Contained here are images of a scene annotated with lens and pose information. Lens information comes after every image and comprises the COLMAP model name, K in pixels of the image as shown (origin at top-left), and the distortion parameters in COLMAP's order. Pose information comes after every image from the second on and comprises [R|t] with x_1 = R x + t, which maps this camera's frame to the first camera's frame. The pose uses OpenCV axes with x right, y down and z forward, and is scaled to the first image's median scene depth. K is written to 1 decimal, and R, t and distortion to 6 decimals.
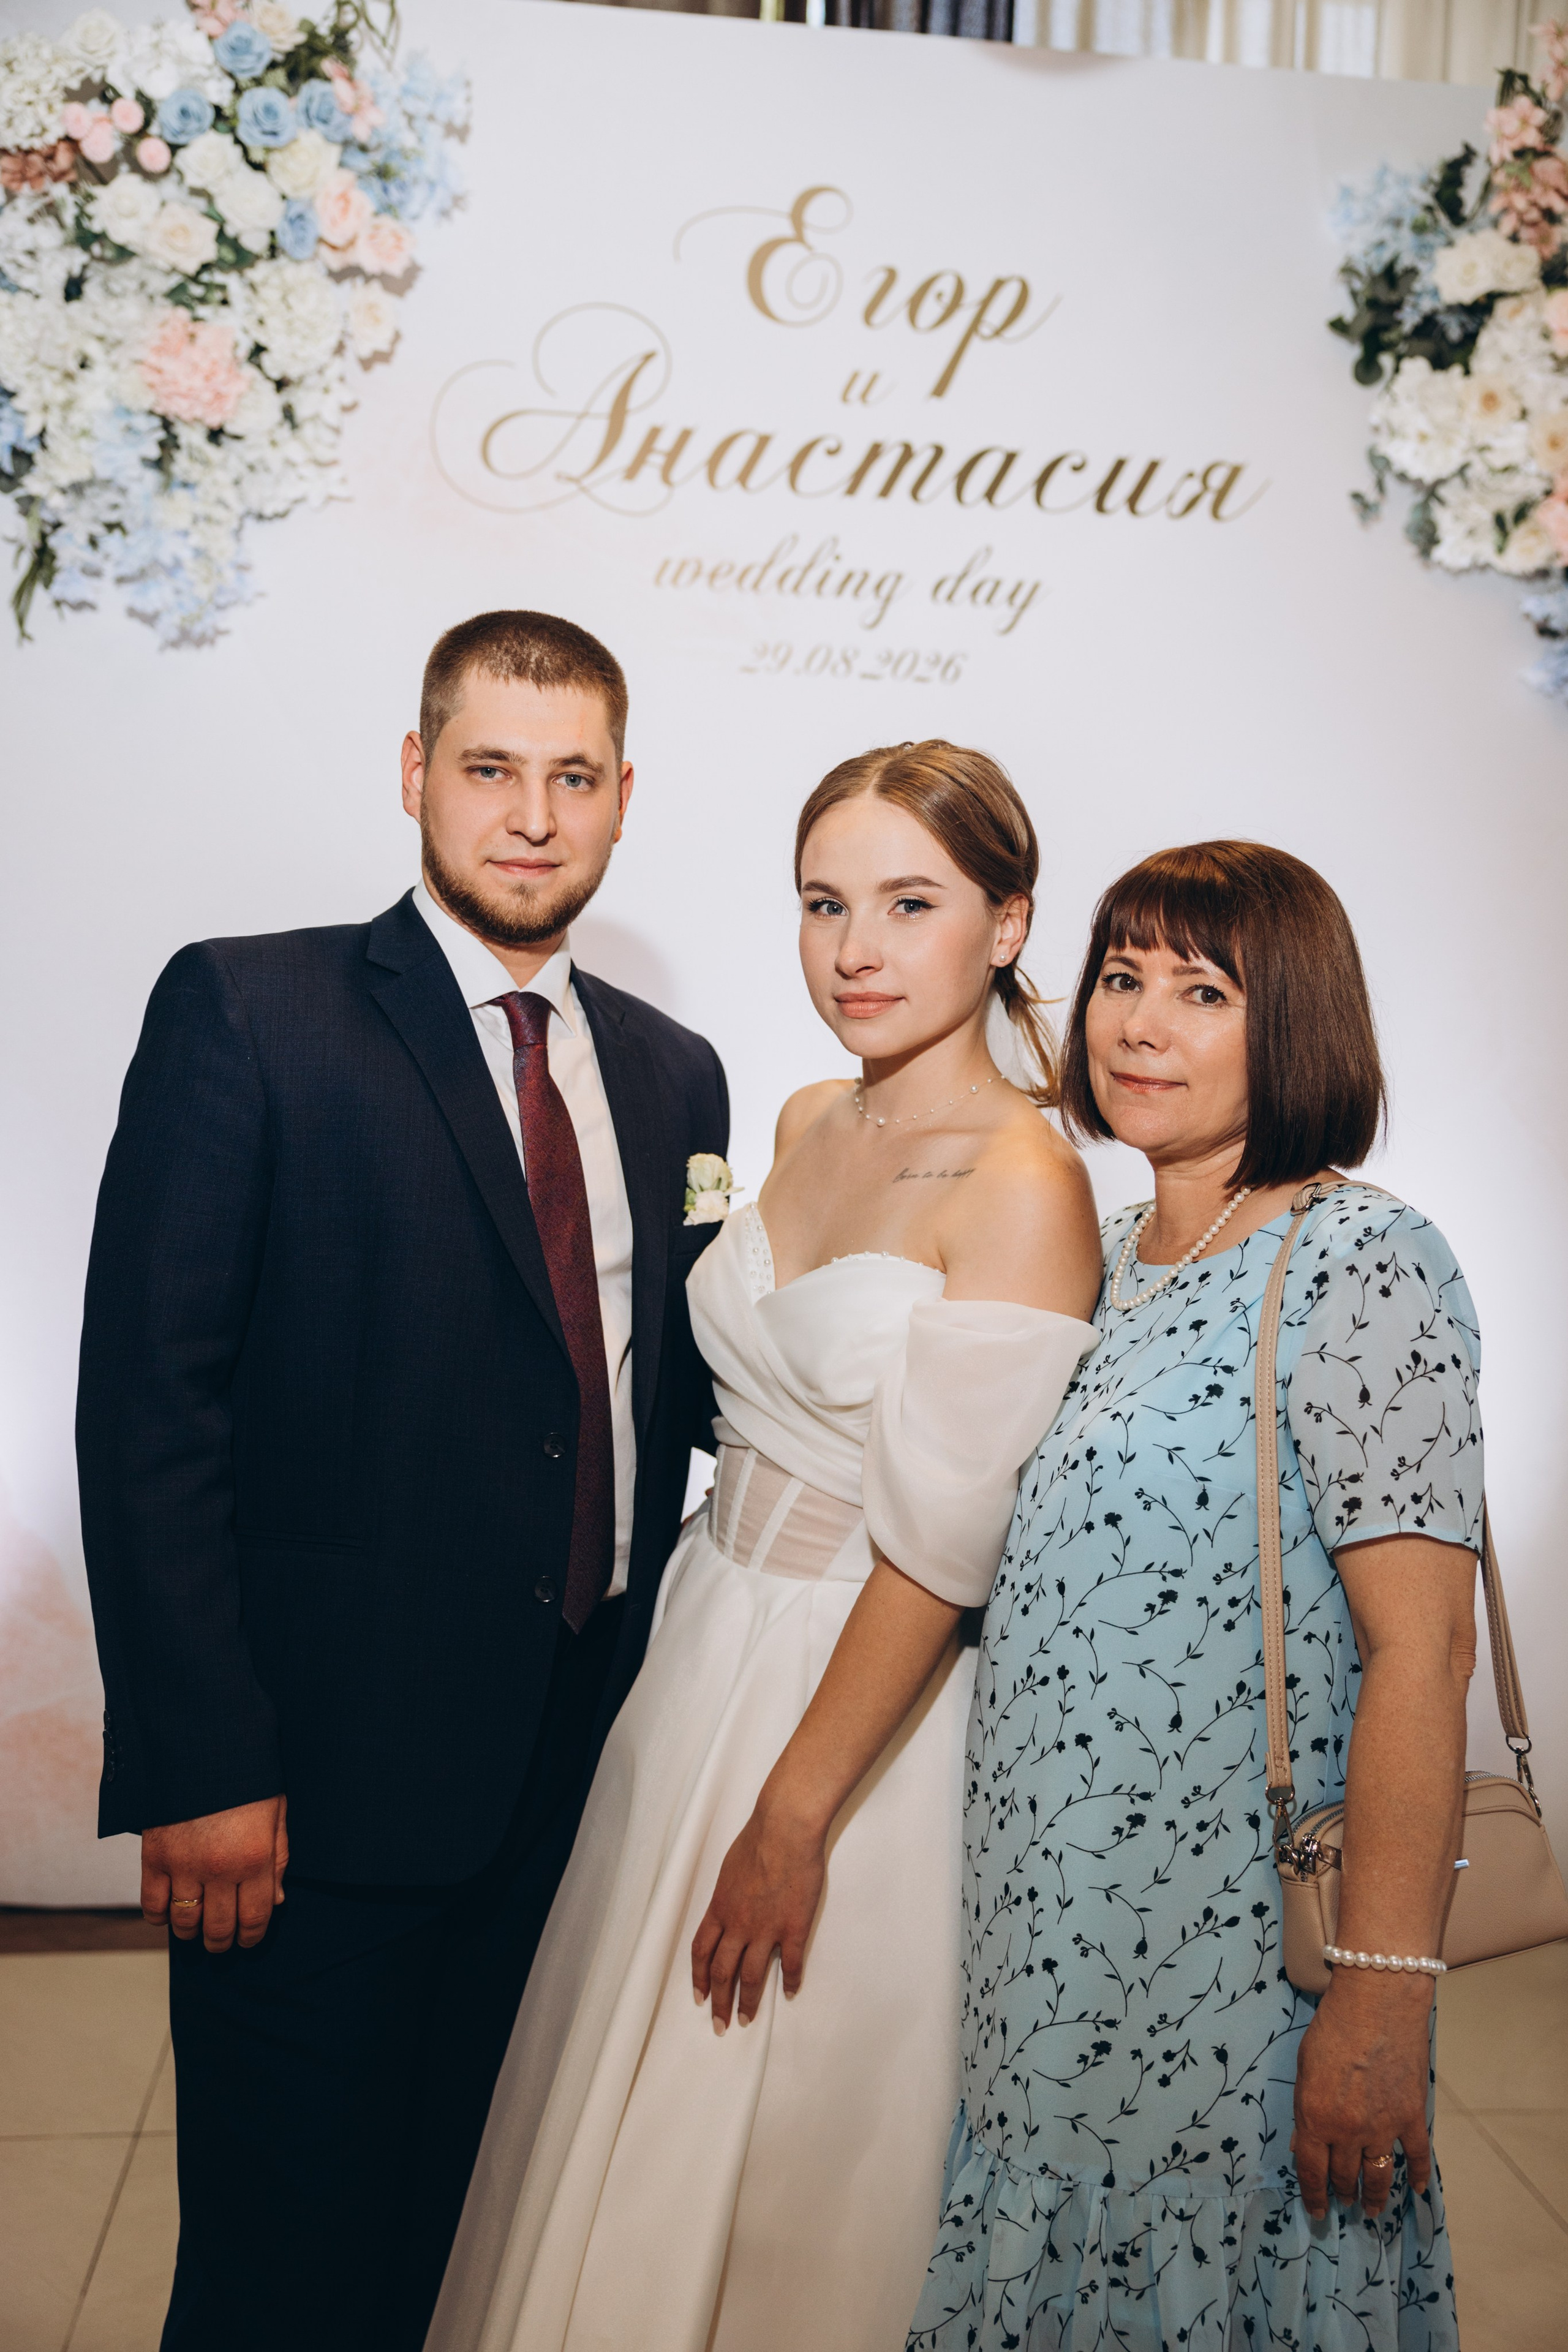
lens RADIAL K [[2378.8, 0, 784.6], [0, 2378.8, 1176.8], [0, 0, 1]] dist [0.149608, -0.171385]
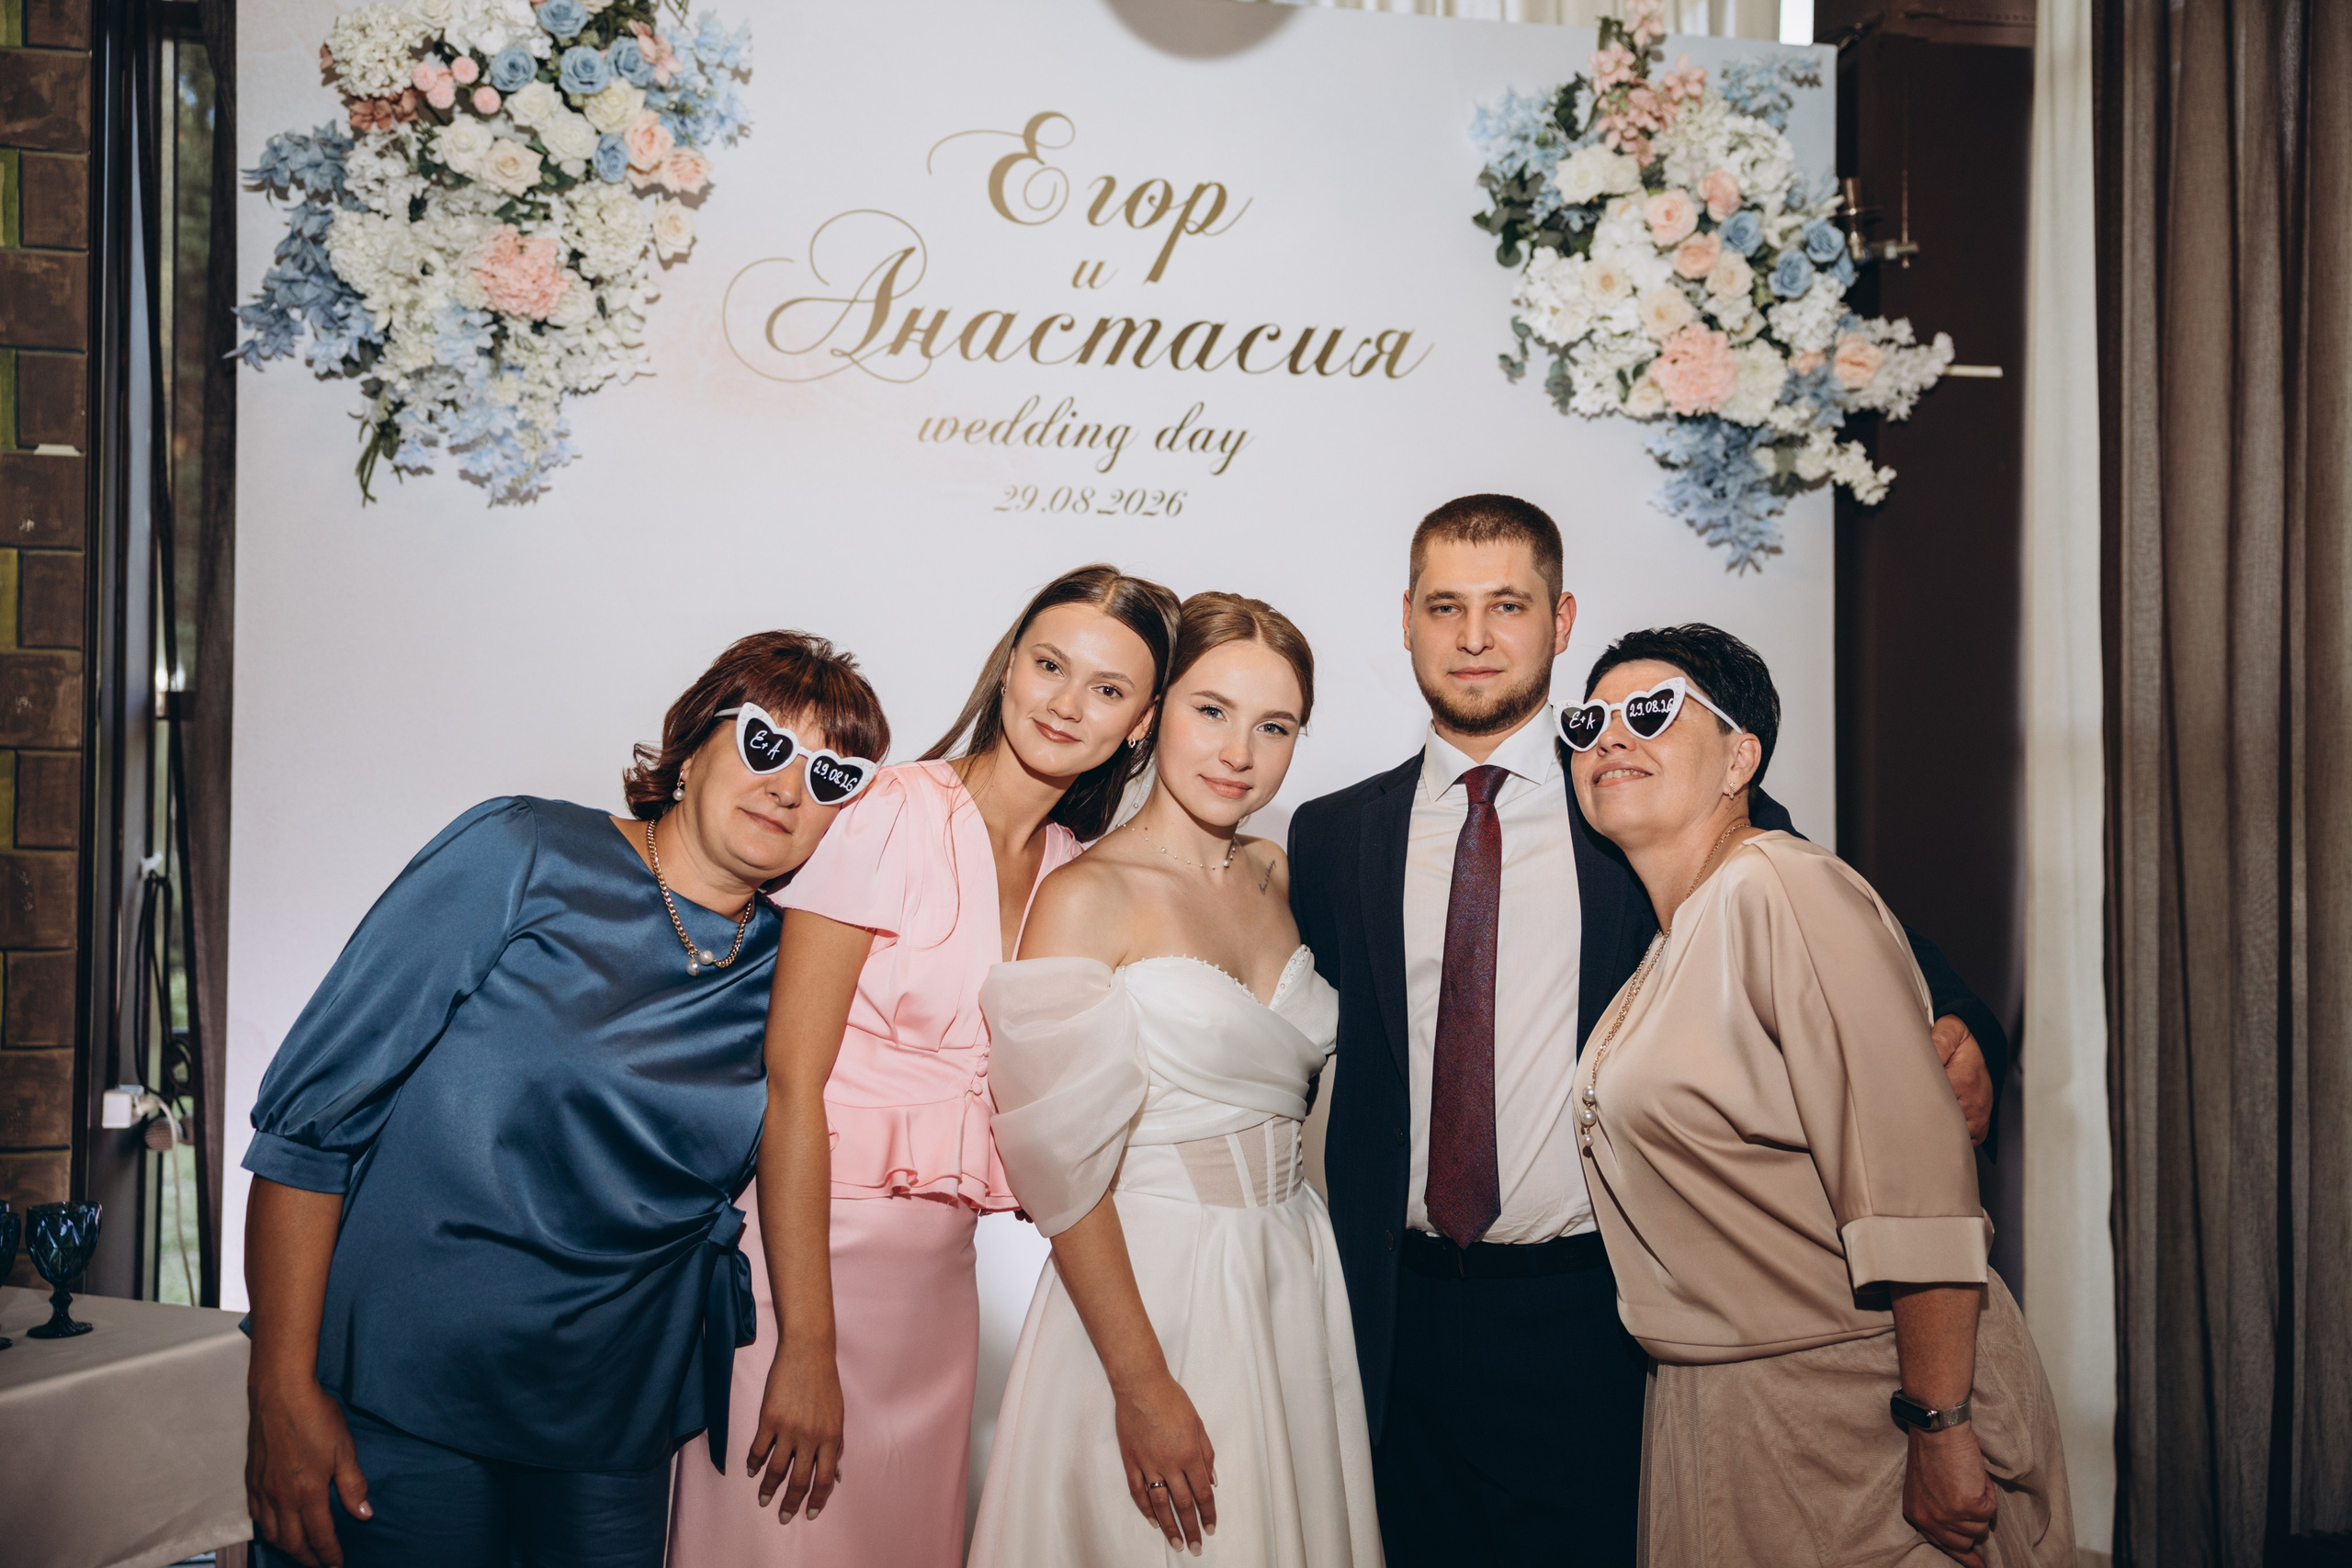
lens RADIAL K [[2378.6, 0, 1196.2], [0, 2378.6, 775.3], [0, 0, 1]] dist [0.149608, -0.171385]
pose [[0.996588, -0.033305, 0.075517, -0.012942], [0.039920, 0.995334, -0.087850, 0.023901], [-0.072239, 0.090565, 0.993267, -0.153464]]
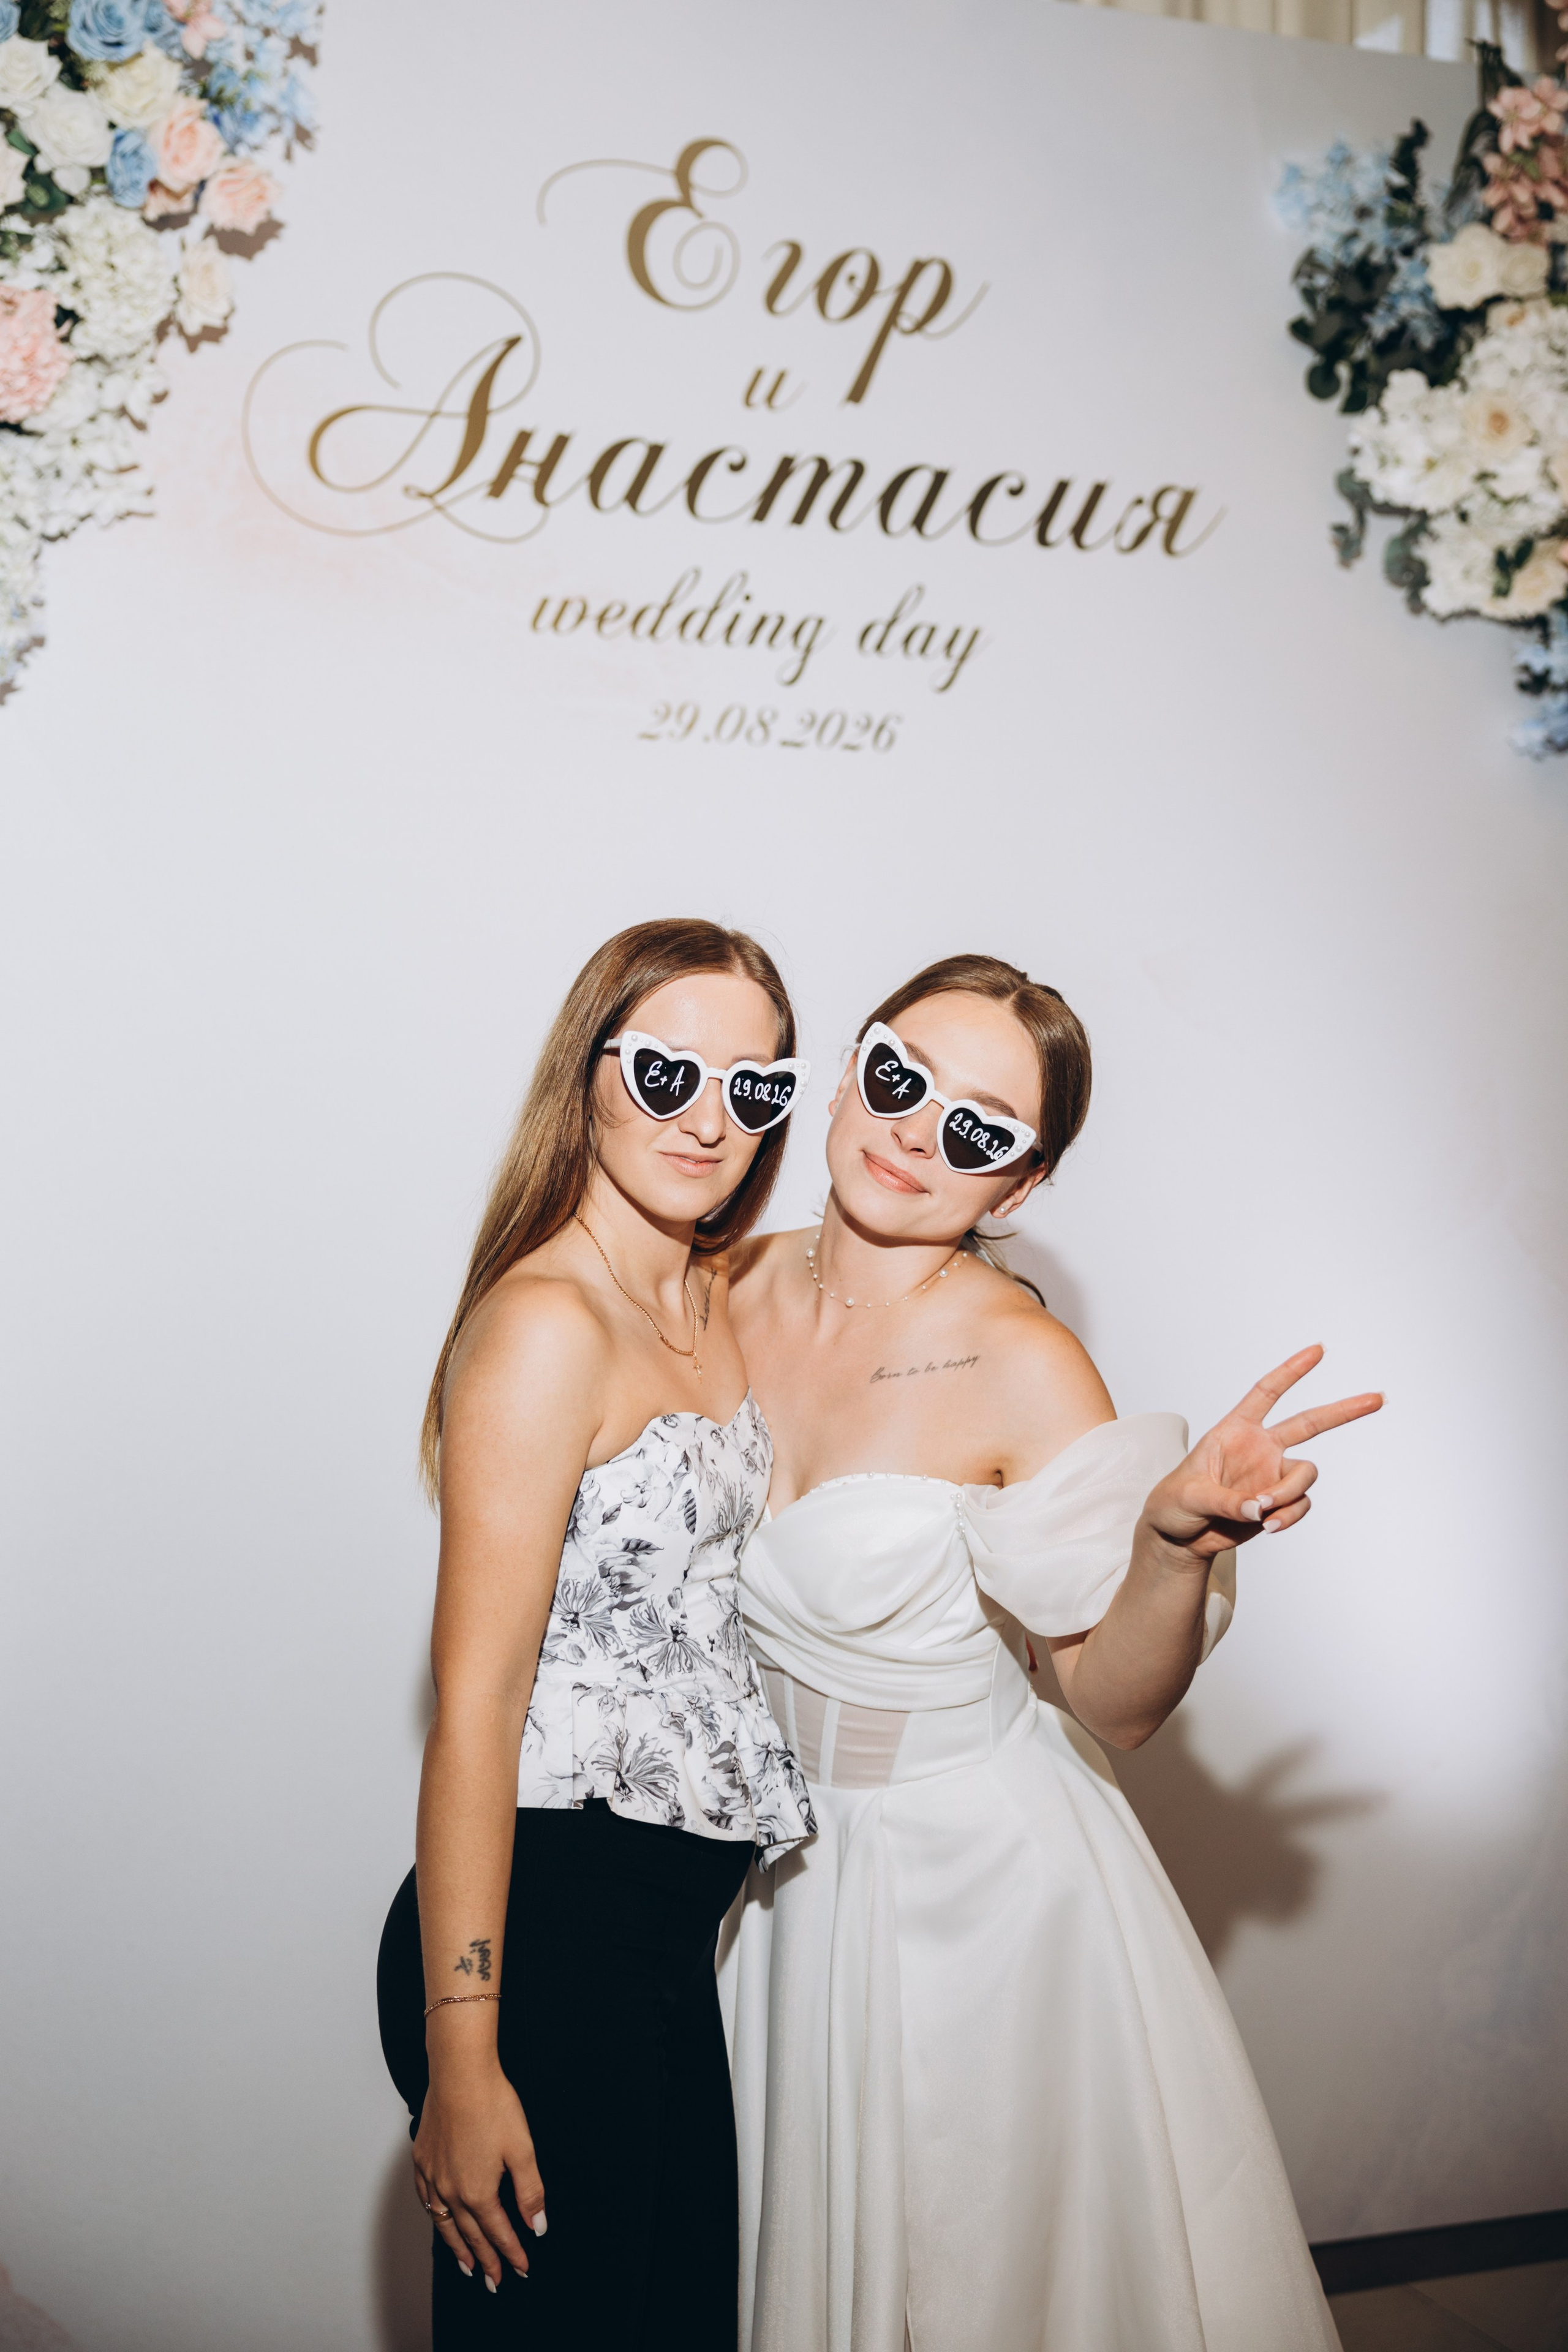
lens RADIAL K [[3102.3, 0, 775.2], [0, 3102.3, 1161.8], [0, 0, 1]] dist [0.349668, -0.719280]
pose [[0.961545, -0.042541, 0.271334, -0.268448], [0.059680, 0.996689, -0.055225, -0.011906], [-0.268086, 0.069295, 0.960900, 0.004428]]
